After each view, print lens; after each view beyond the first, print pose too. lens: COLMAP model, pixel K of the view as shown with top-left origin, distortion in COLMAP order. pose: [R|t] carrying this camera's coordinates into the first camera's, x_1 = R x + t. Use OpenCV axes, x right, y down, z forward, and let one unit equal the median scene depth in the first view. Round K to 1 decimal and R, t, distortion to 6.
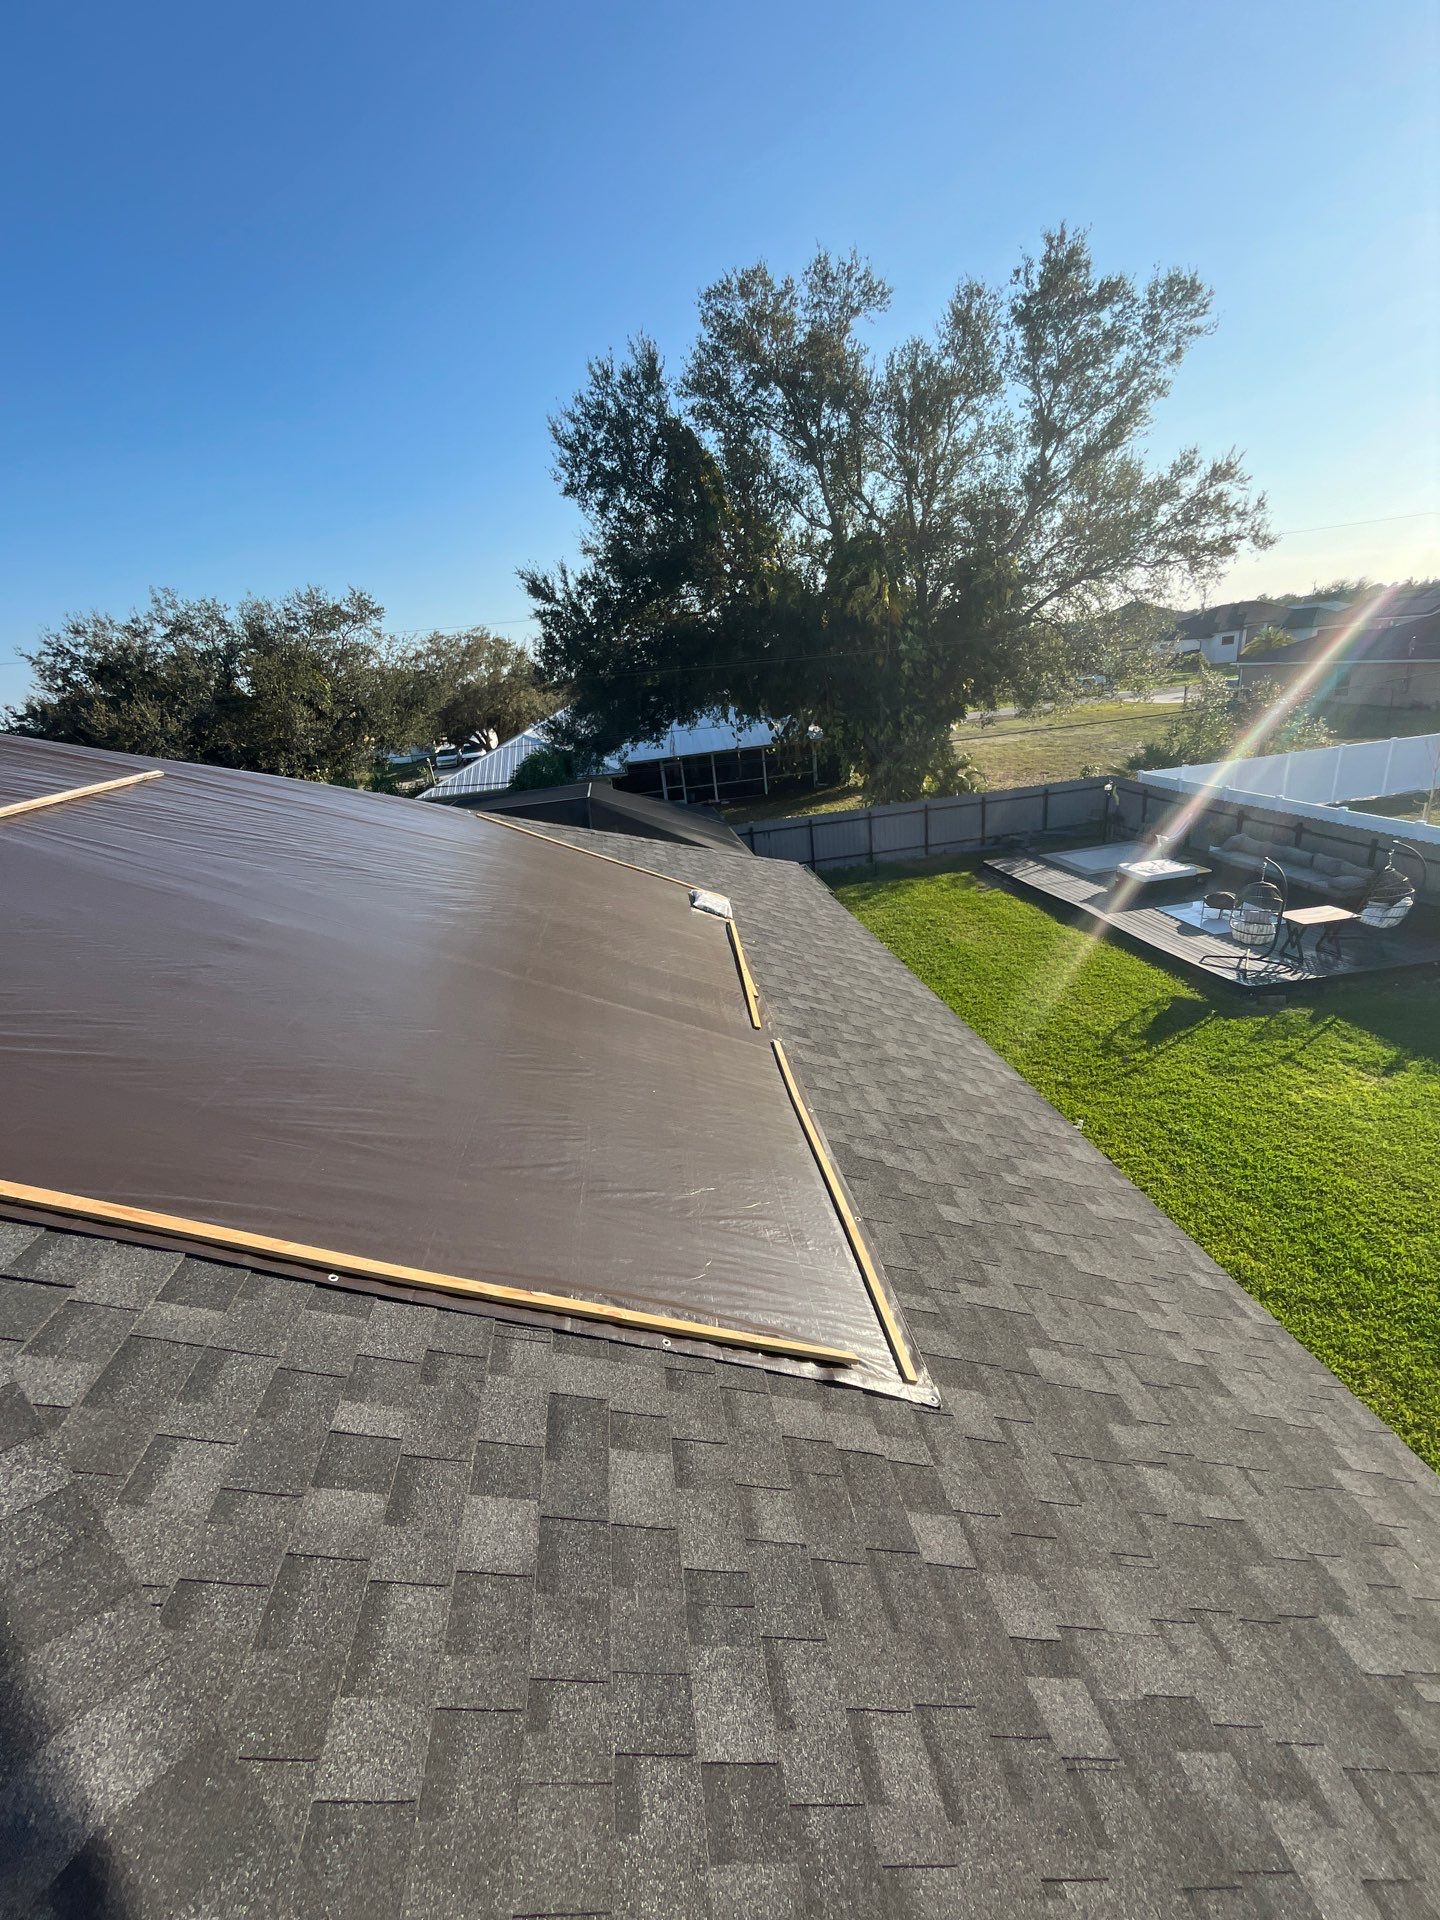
lens RADIAL K [[758.2, 0, 720.0], [0, 758.2, 960.0], [0, 0, 1]] dist [-0.001259, -0.000101]
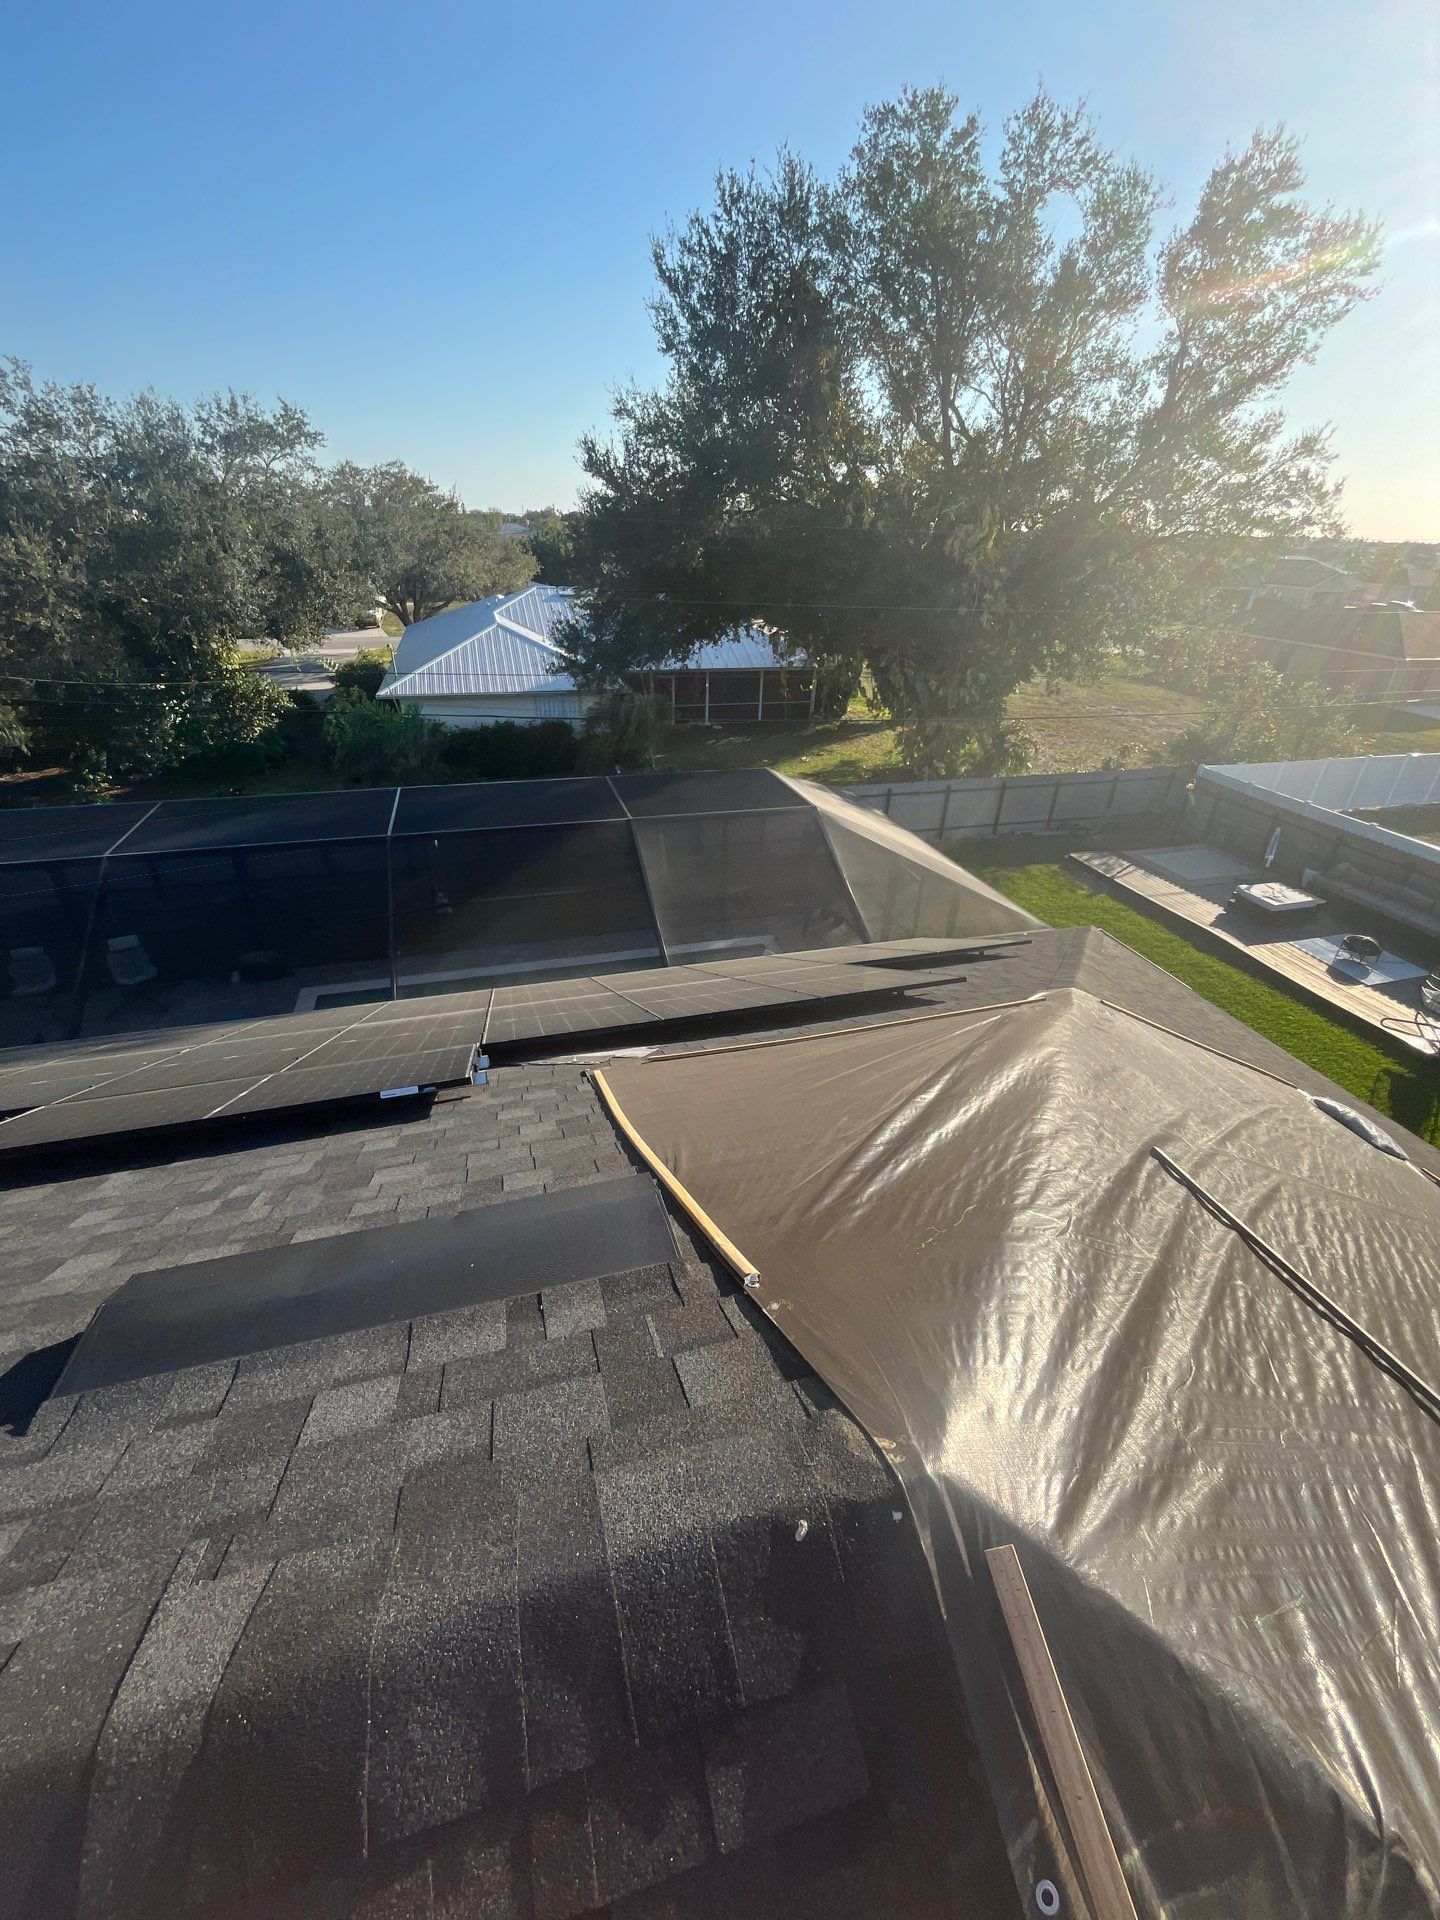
lens RADIAL K [[761.9, 0, 720.0], [0, 761.9, 960.0], [0, 0, 1]] dist [-0.001662, -0.000314]
pose [[0.981341, 0.044688, 0.187008, -0.267747], [-0.070931, 0.988155, 0.136080, -0.100837], [-0.178712, -0.146806, 0.972887, 0.127142]]
